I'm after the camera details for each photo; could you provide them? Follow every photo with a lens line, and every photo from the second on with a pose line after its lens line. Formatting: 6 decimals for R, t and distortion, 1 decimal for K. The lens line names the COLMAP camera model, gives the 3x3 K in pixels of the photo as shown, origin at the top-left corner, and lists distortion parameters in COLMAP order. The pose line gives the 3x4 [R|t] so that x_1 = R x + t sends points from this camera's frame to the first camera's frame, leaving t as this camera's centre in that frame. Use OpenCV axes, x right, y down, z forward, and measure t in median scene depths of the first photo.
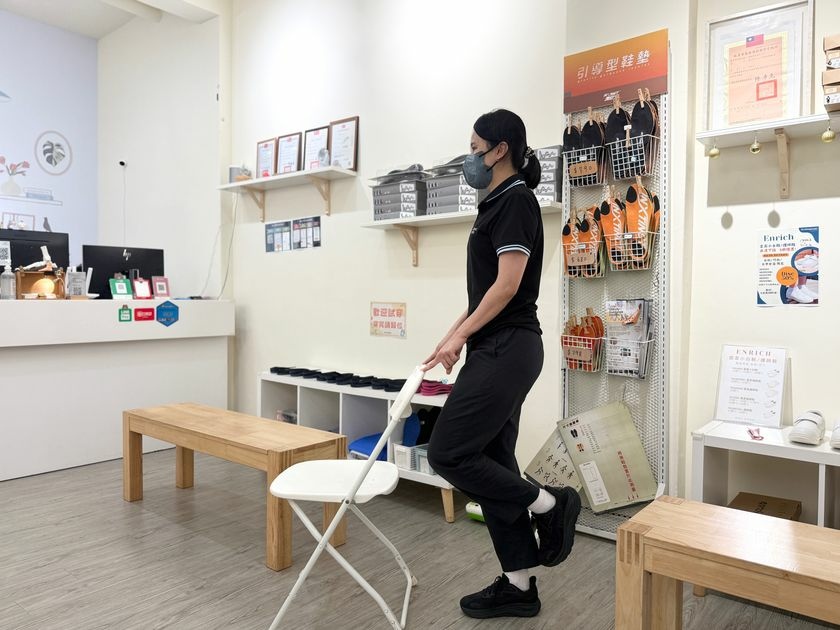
lens RADIAL K [[596.5, 0, 420.8], [0, 596.5, 316.1], [0, 0, 1]] dist [-0.011398, -0.028900]
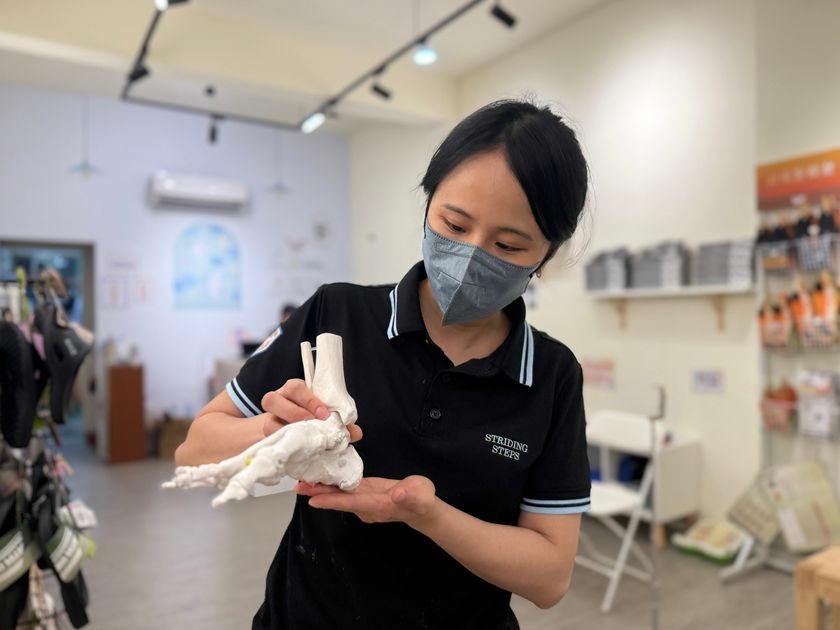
lens RADIAL K [[596.5, 0, 416.3], [0, 596.5, 313.9], [0, 0, 1]] dist [-0.011398, -0.028900]
pose [[0.951129, -0.022068, -0.308003, -0.046973], [0.014925, 0.999563, -0.025529, -0.120961], [0.308432, 0.019685, 0.951043, -0.340144]]
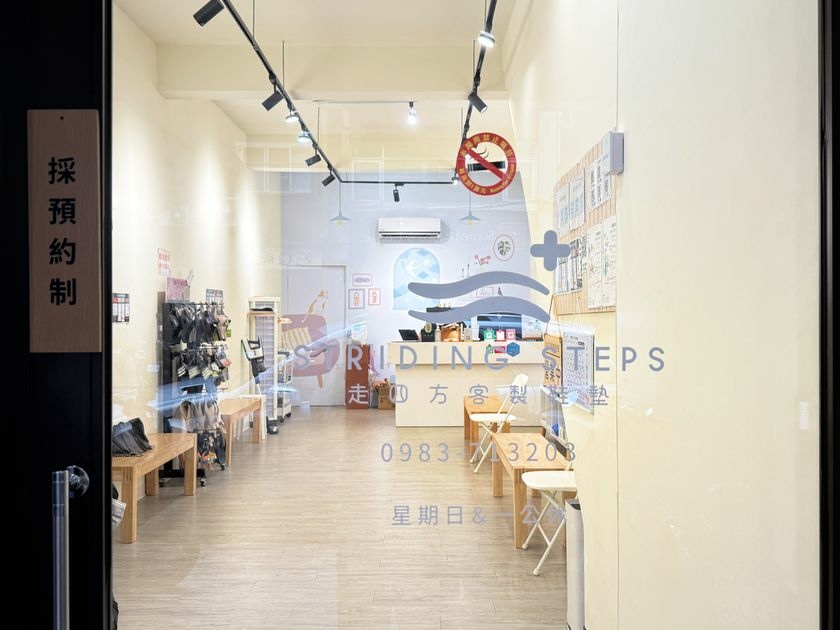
lens RADIAL K [[784.2, 0, 420.3], [0, 784.2, 315.8], [0, 0, 1]] dist [-0.001203, 0.000000]
pose [[0.617332, -0.015526, -0.786550, 1.896650], [-0.011463, 0.999522, -0.028727, -0.050868], [0.786619, 0.026750, 0.616859, -1.032596]]
